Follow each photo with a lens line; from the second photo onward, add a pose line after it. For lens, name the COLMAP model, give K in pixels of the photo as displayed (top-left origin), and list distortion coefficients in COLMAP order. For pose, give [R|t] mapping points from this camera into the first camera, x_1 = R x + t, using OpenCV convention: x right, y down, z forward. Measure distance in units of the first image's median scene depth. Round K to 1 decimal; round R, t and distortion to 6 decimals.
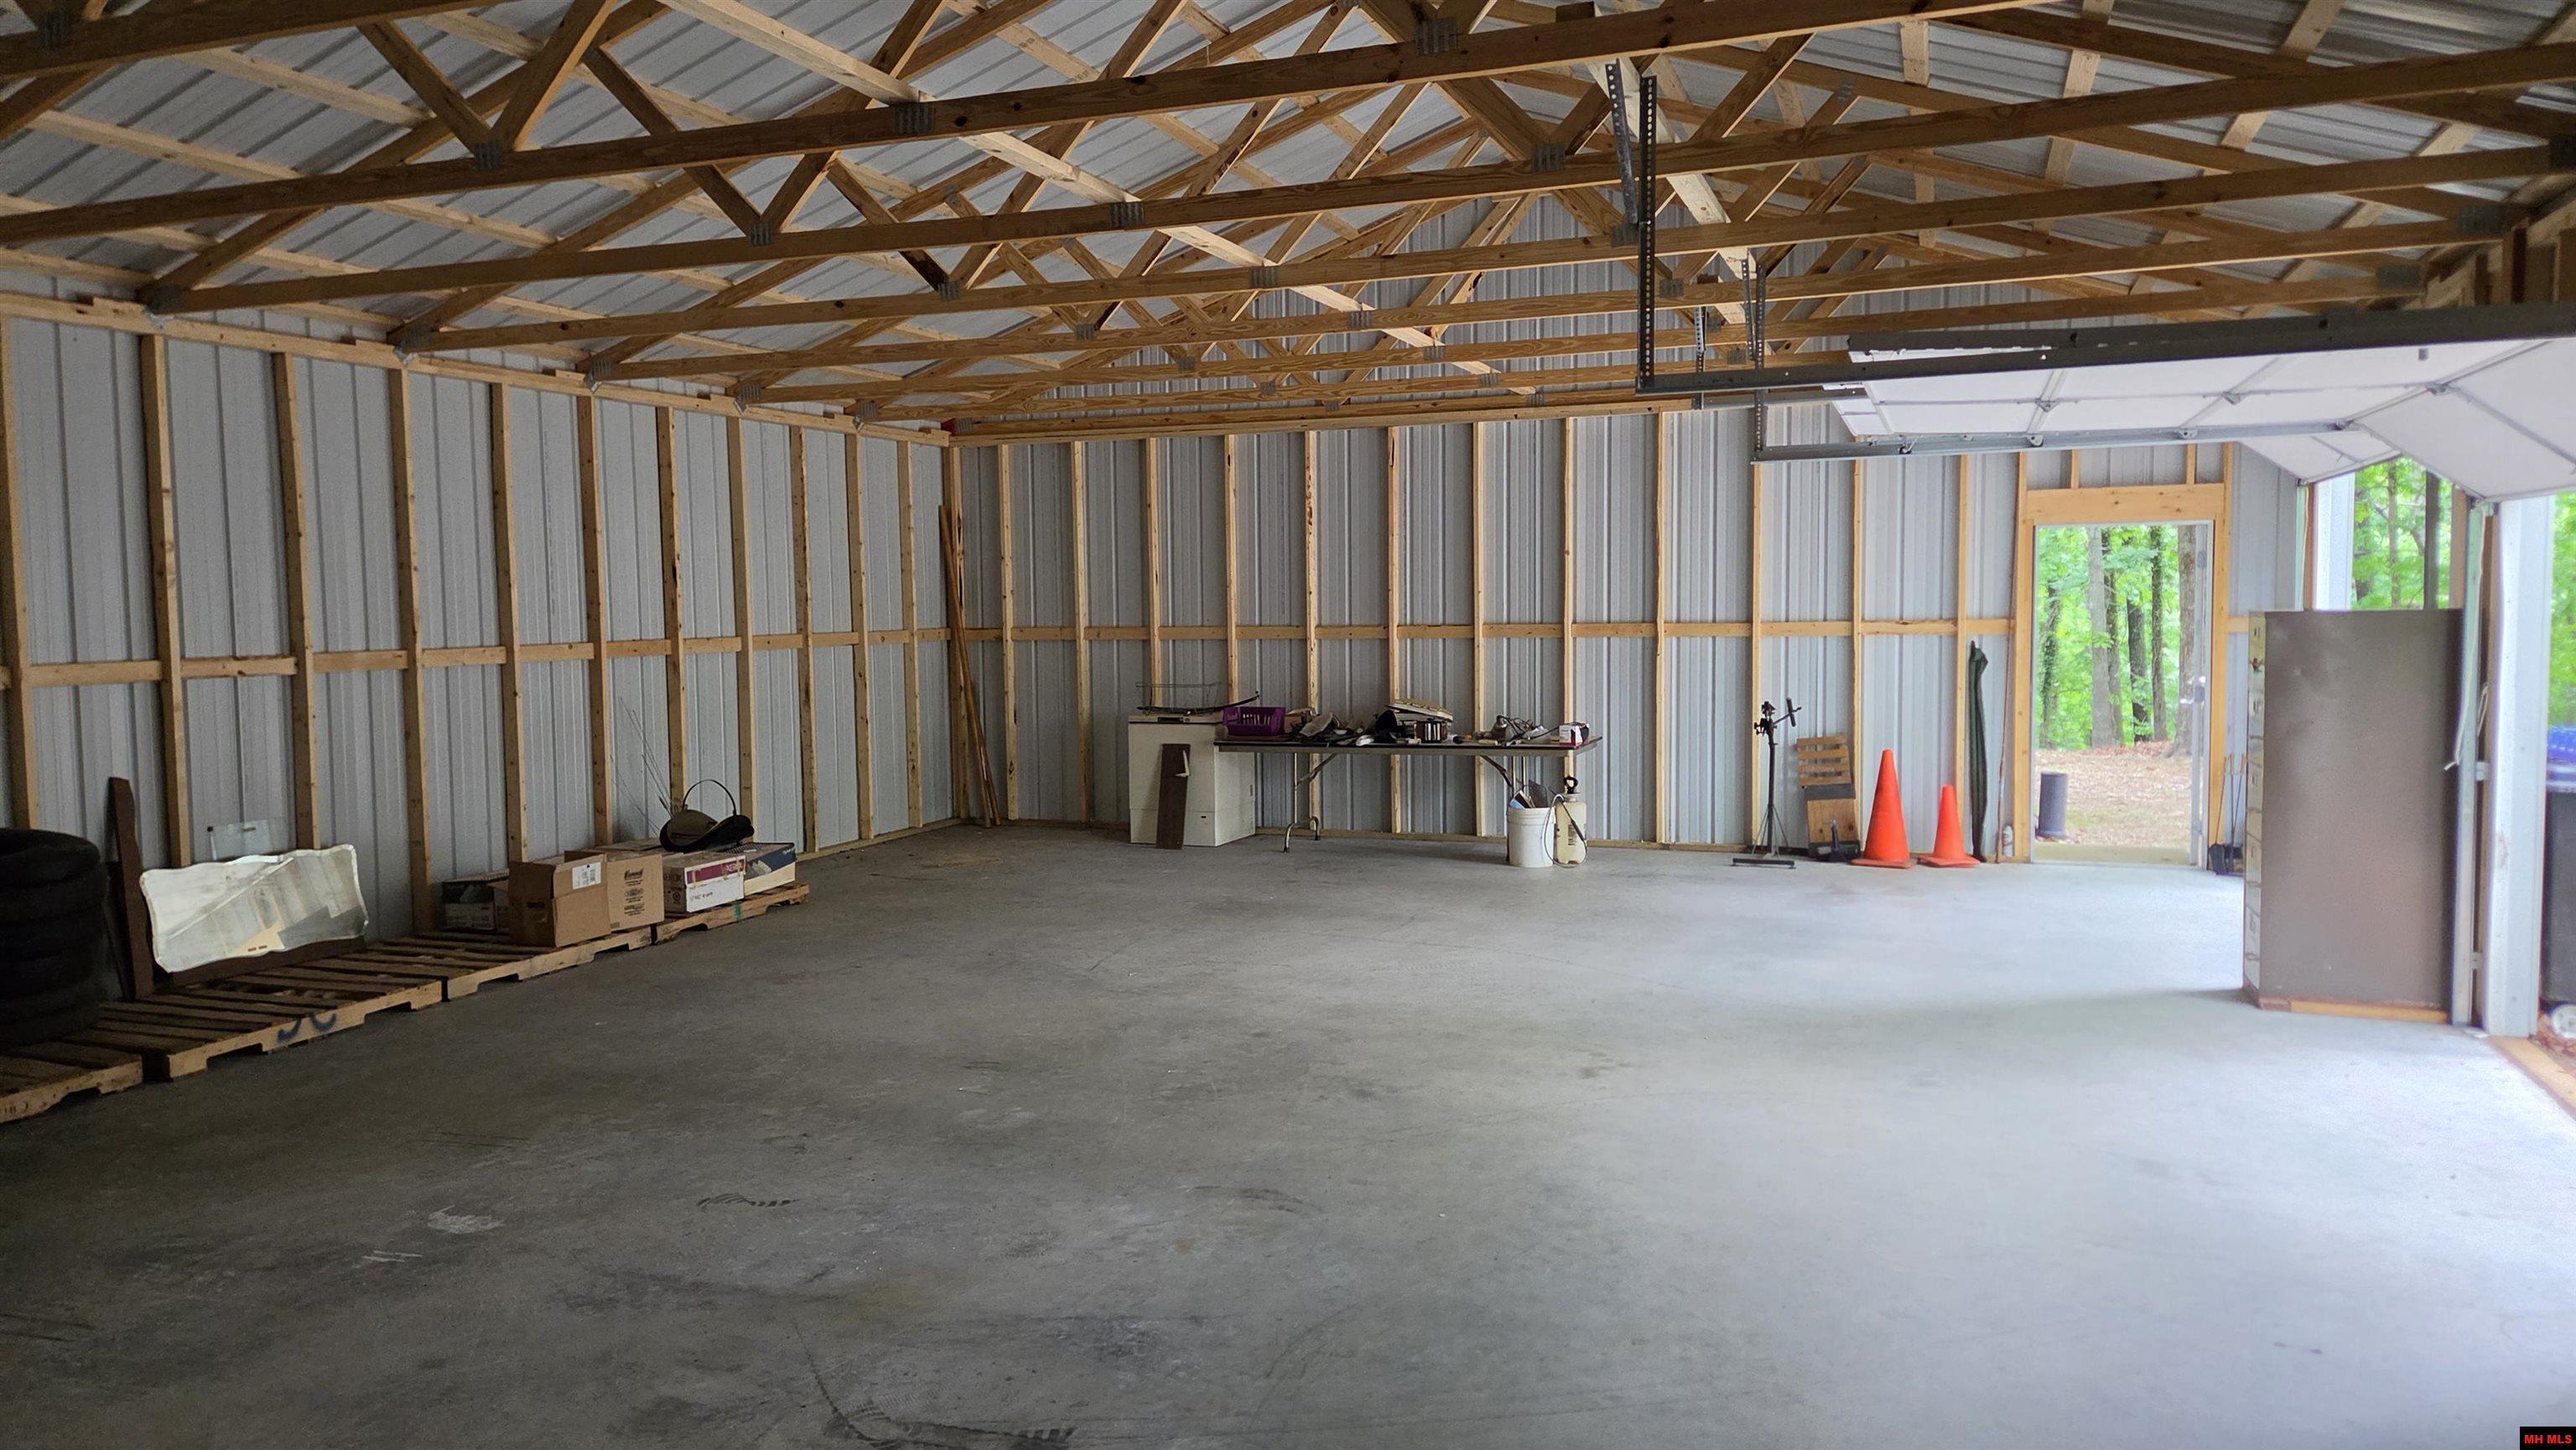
lens RADIAL K [[1708.5, 0, 1316.7], [0, 1708.5, 720.6], [0, 0, 1]] dist [0.093832, -0.088256]
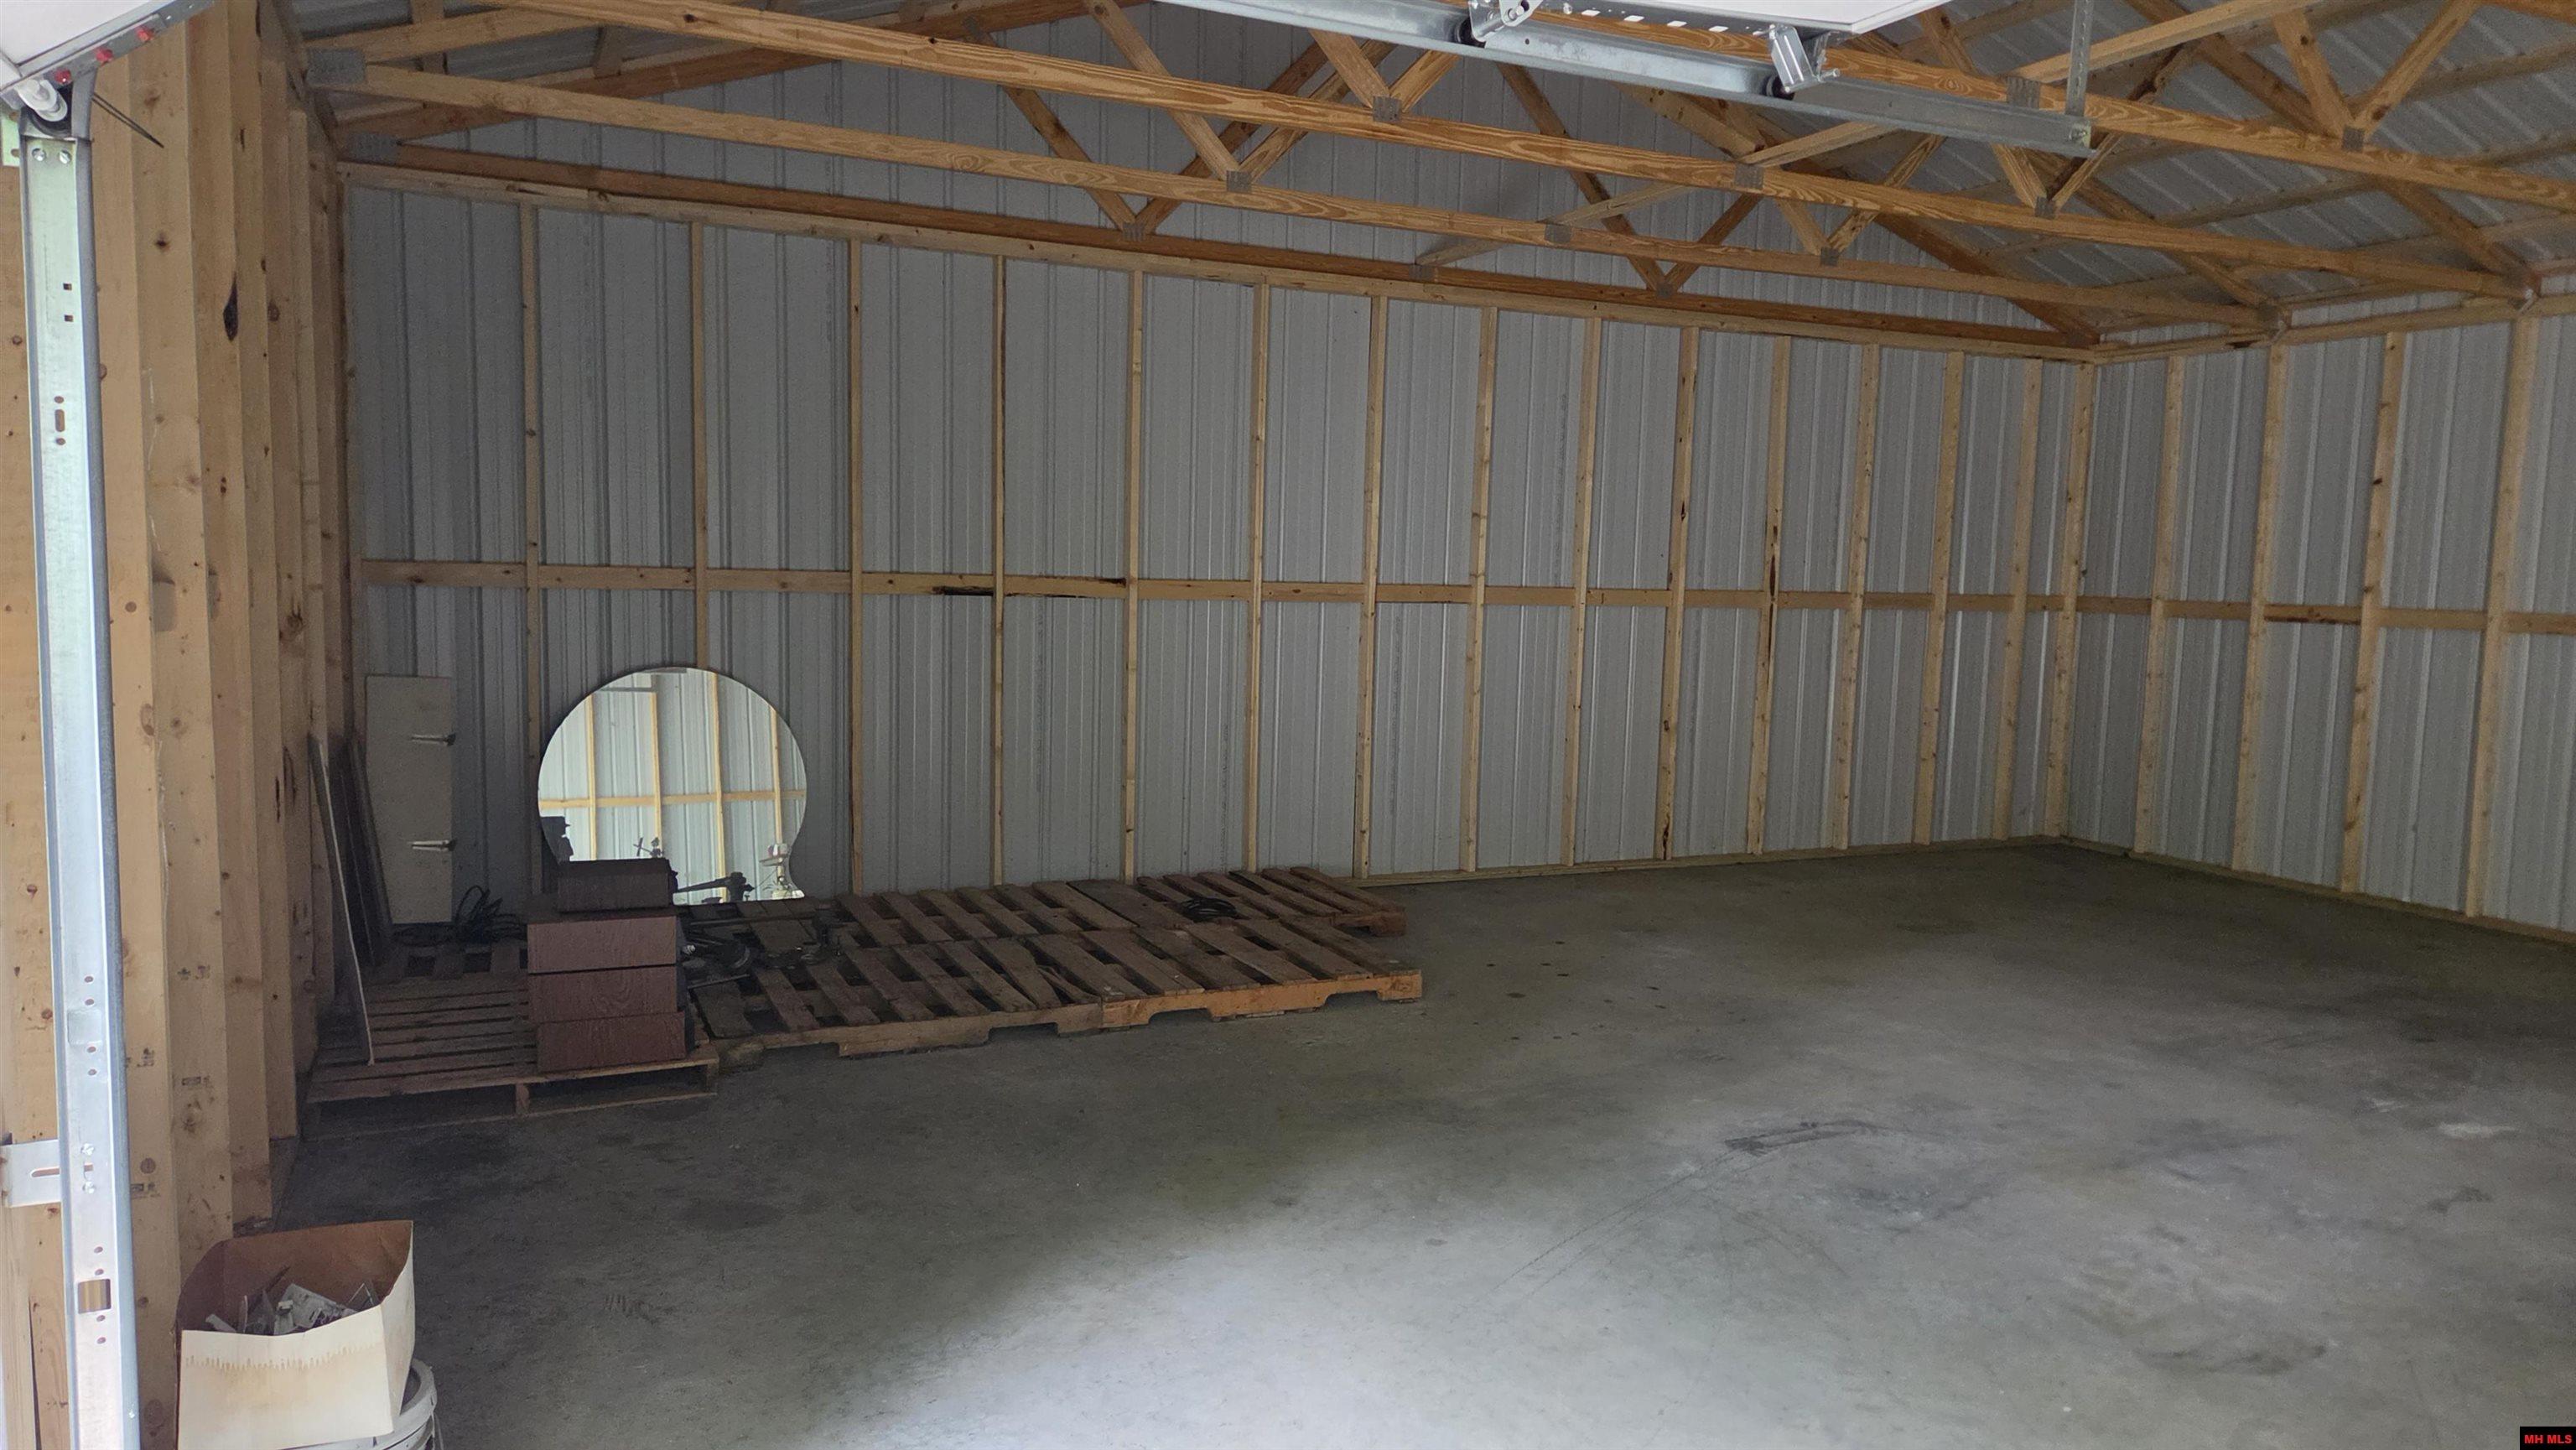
lens RADIAL K [[1708.5, 0, 1316.7], [0, 1708.5, 720.6], [0, 0, 1]] dist [0.093832, -0.088256]
pose [[-0.701181, 0.060476, -0.710413, 0.558476], [-0.069148, 0.985931, 0.152180, -0.054660], [0.709622, 0.155829, -0.687135, 0.885143]]
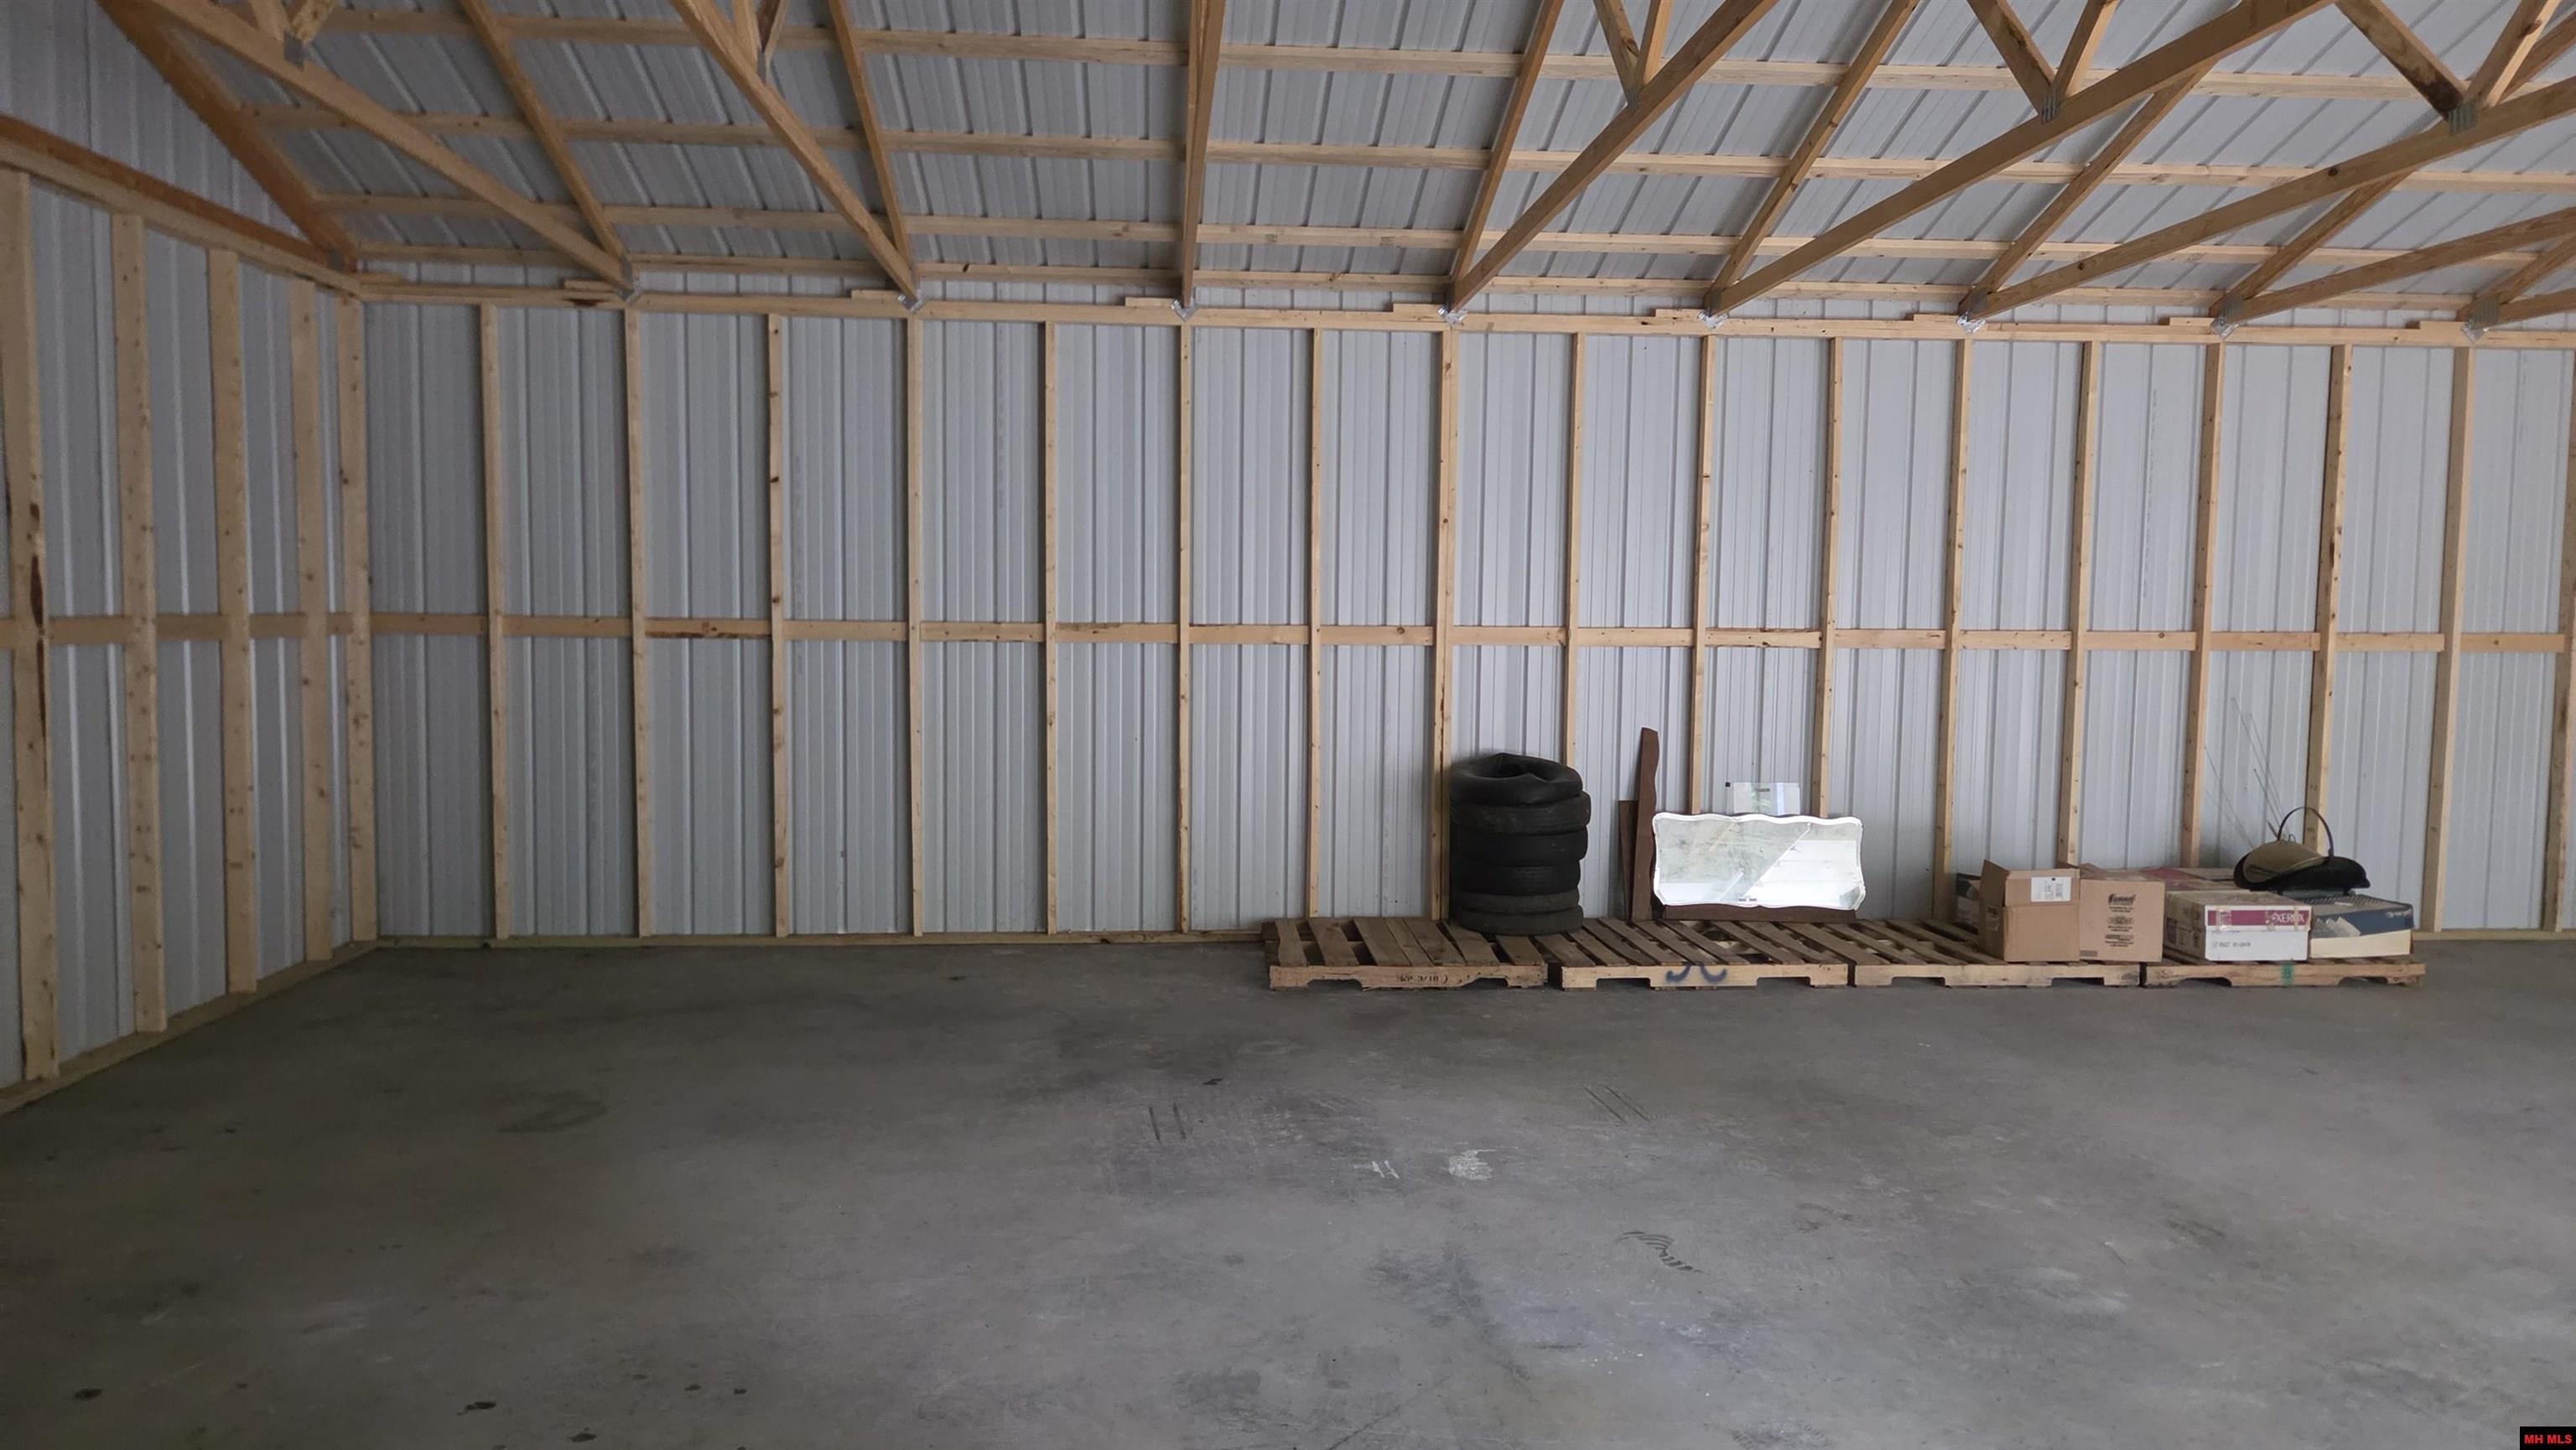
lens RADIAL K [[1713.7, 0, 1288.0], [0, 1713.7, 725.0], [0, 0, 1]] dist [0.052855, -0.037133]
pose [[0.414458, 0.080622, -0.906490, 0.265053], [-0.082135, 0.995317, 0.050969, -0.008540], [0.906354, 0.053330, 0.419139, 0.346169]]
